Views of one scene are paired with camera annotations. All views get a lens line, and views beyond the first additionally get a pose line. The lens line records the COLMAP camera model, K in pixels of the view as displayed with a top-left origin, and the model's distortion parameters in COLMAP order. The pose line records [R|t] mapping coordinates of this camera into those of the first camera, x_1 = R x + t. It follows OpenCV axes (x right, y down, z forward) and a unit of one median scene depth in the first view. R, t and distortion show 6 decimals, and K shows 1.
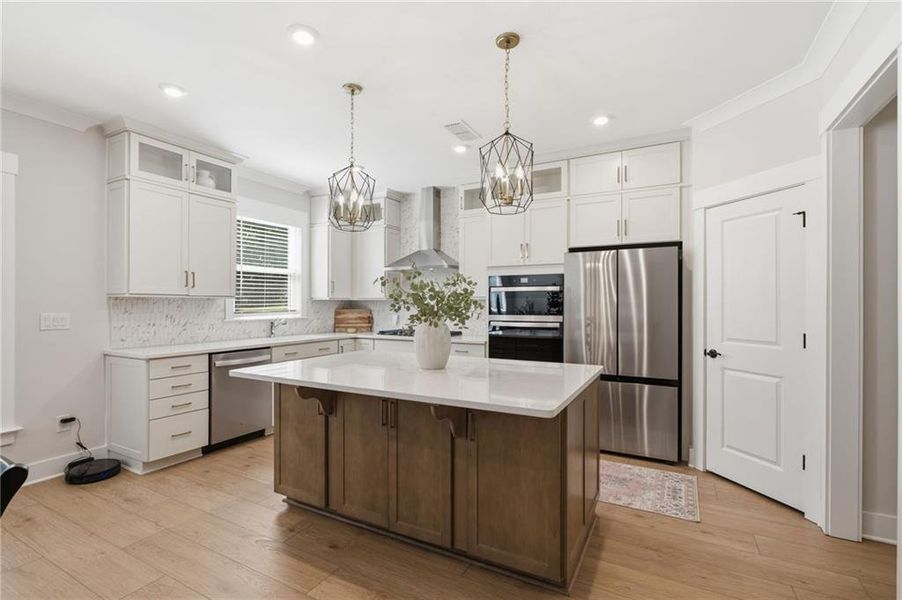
lens RADIAL K [[414.9, 0, 446.3], [0, 414.9, 304.2], [0, 0, 1]] dist [-0.004548, 0.001220]
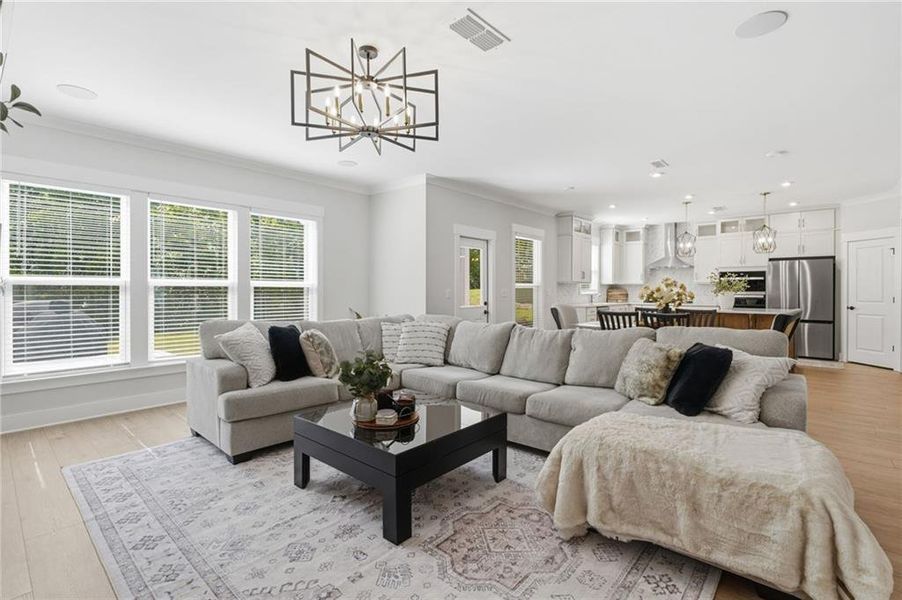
lens RADIAL K [[414.9, 0, 451.7], [0, 414.9, 291.9], [0, 0, 1]] dist [-0.004548, 0.001220]
pose [[0.975268, 0.001941, -0.221015, -0.772276], [-0.001301, 0.999995, 0.003041, 0.024353], [0.221020, -0.002678, 0.975266, -1.319277]]
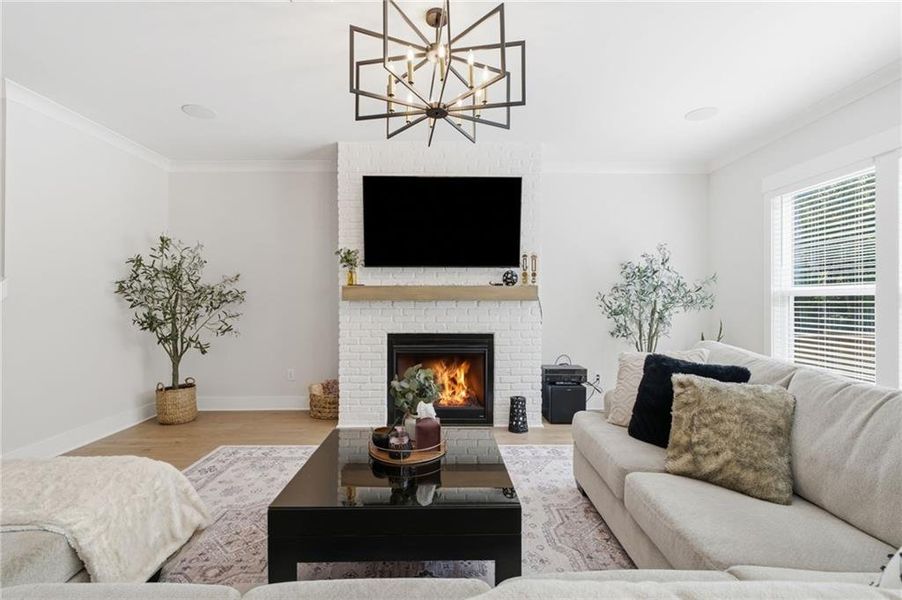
lens RADIAL K [[414.9, 0, 450.5], [0, 414.9, 296.8], [0, 0, 1]] dist [-0.004548, 0.001220]
pose [[-0.871938, -0.003799, -0.489602, -0.784133], [-0.001204, 0.999984, -0.005615, 0.021794], [0.489615, -0.004306, -0.871928, -0.194077]]
